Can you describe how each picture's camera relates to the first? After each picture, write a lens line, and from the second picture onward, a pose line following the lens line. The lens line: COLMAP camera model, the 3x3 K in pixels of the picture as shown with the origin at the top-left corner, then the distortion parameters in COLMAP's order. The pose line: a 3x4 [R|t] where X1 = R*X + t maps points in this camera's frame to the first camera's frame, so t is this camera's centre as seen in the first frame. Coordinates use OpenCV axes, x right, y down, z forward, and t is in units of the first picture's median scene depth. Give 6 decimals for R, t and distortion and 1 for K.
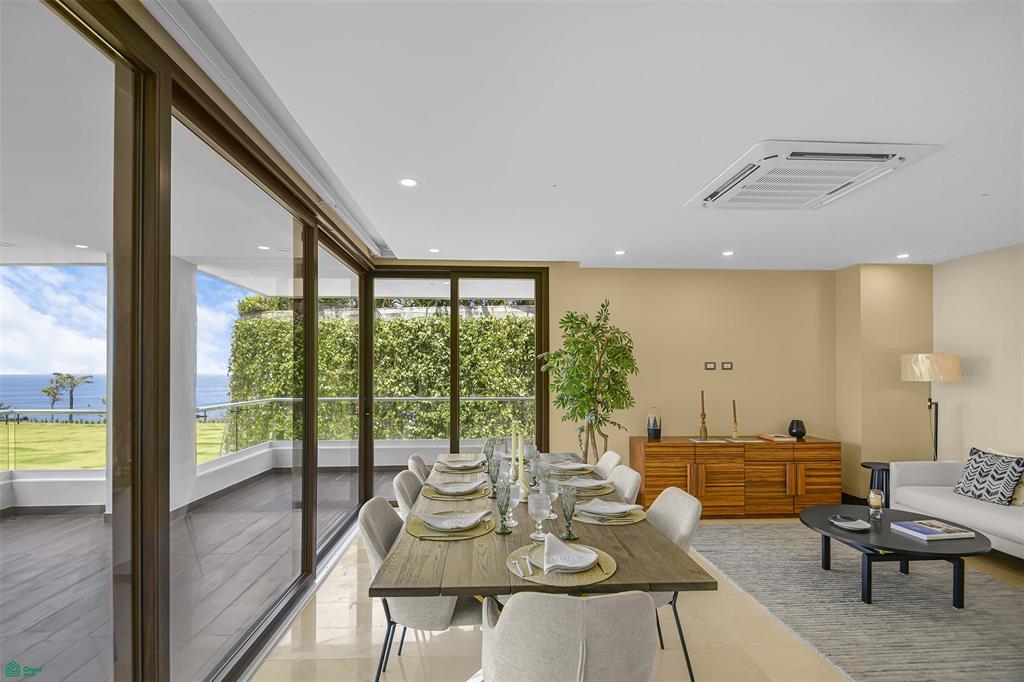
lens RADIAL K [[491.2, 0, 495.4], [0, 491.2, 366.7], [0, 0, 1]] dist [-0.009670, -0.003459]
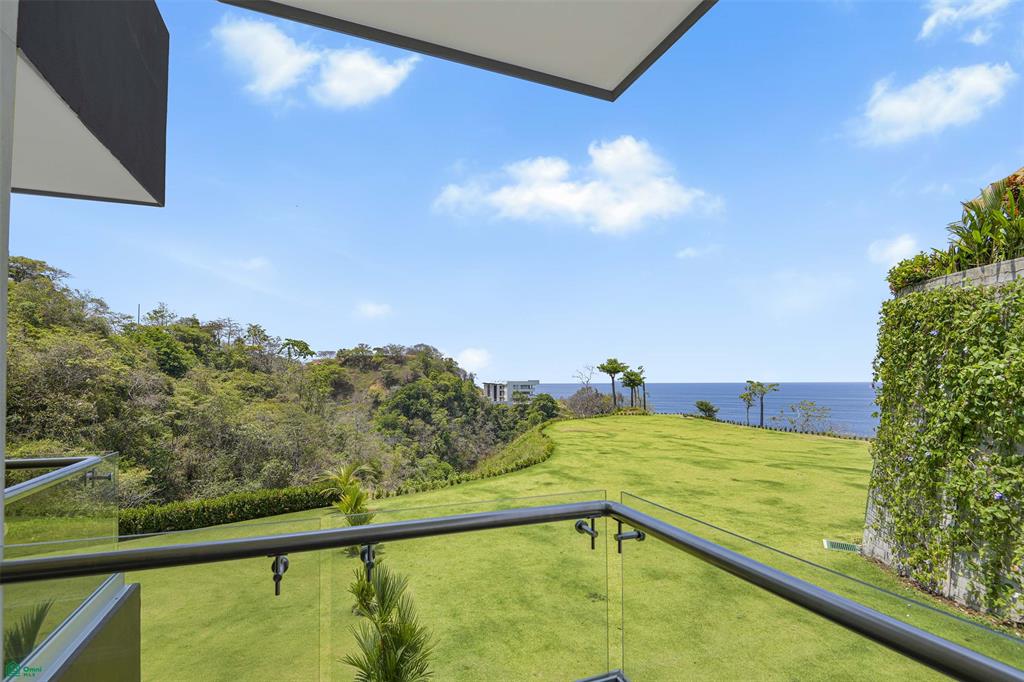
lens RADIAL K [[491.2, 0, 508.0], [0, 491.2, 363.6], [0, 0, 1]] dist [-0.009670, -0.003459]
pose [[0.322359, -0.030861, -0.946114, -0.305926], [0.011425, 0.999522, -0.028710, 0.001501], [0.946549, -0.001555, 0.322558, 1.201676]]
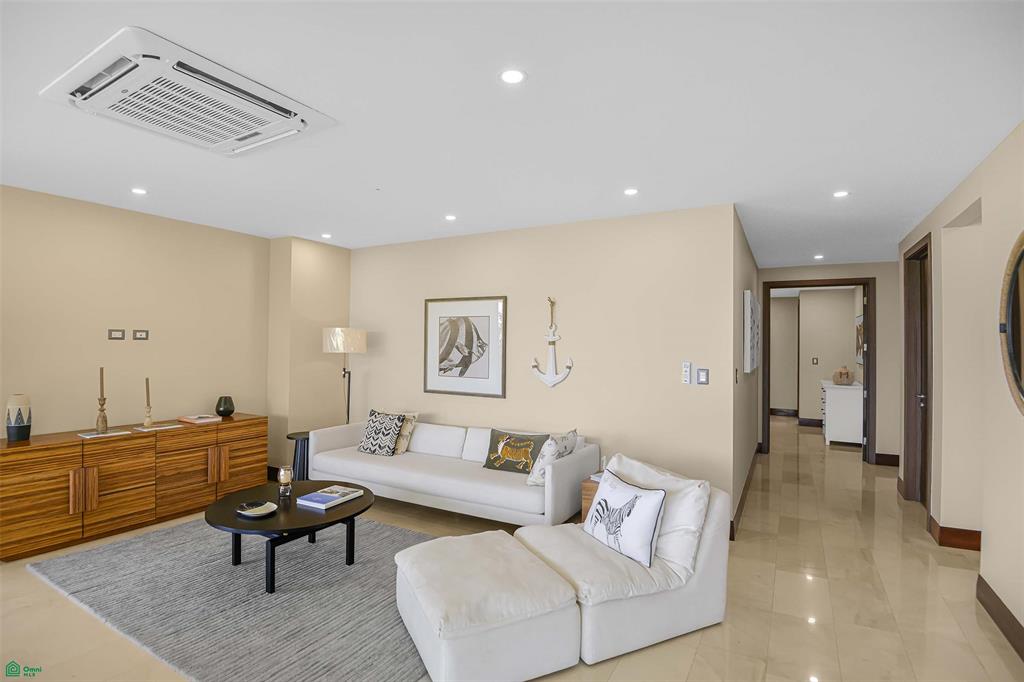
lens RADIAL K [[491.2, 0, 510.8], [0, 491.2, 340.4], [0, 0, 1]] dist [-0.009670, -0.003459]
pose [[0.533598, 0.011946, 0.845654, 0.138083], [-0.017721, 0.999839, -0.002943, -0.001050], [-0.845553, -0.013416, 0.533723, 0.076873]]
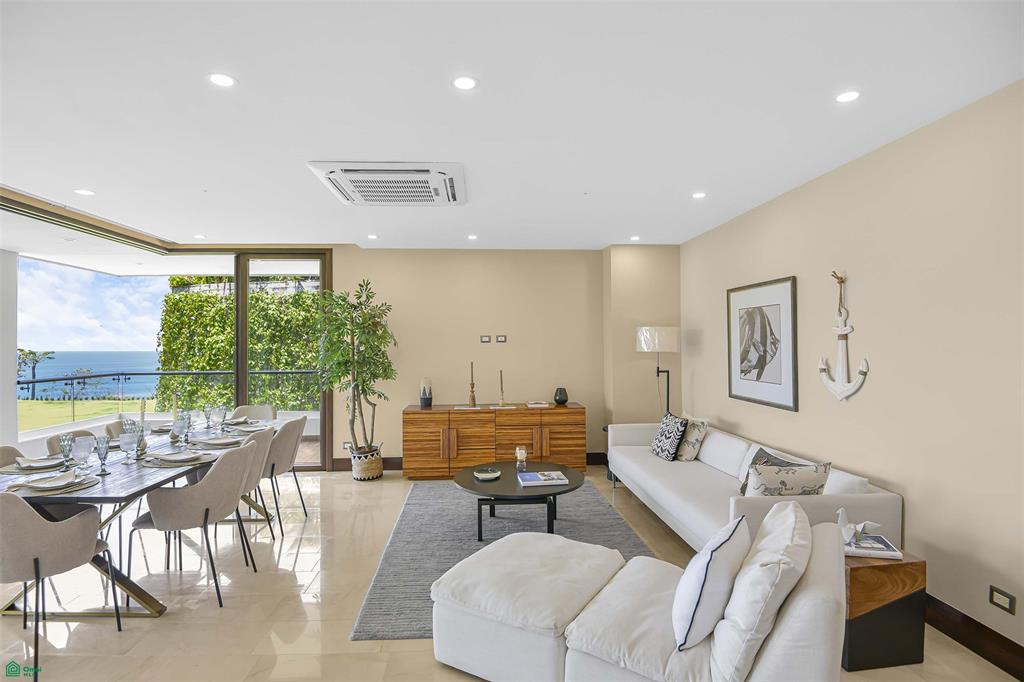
lens RADIAL K [[517.3, 0, 517.8], [0, 517.3, 335.8], [0, 0, 1]] dist [-0.032627, -0.003948]
pose [[0.999347, -0.009145, 0.034945, 0.522644], [0.009280, 0.999950, -0.003707, -0.003561], [-0.034909, 0.004029, 0.999382, -0.156965]]
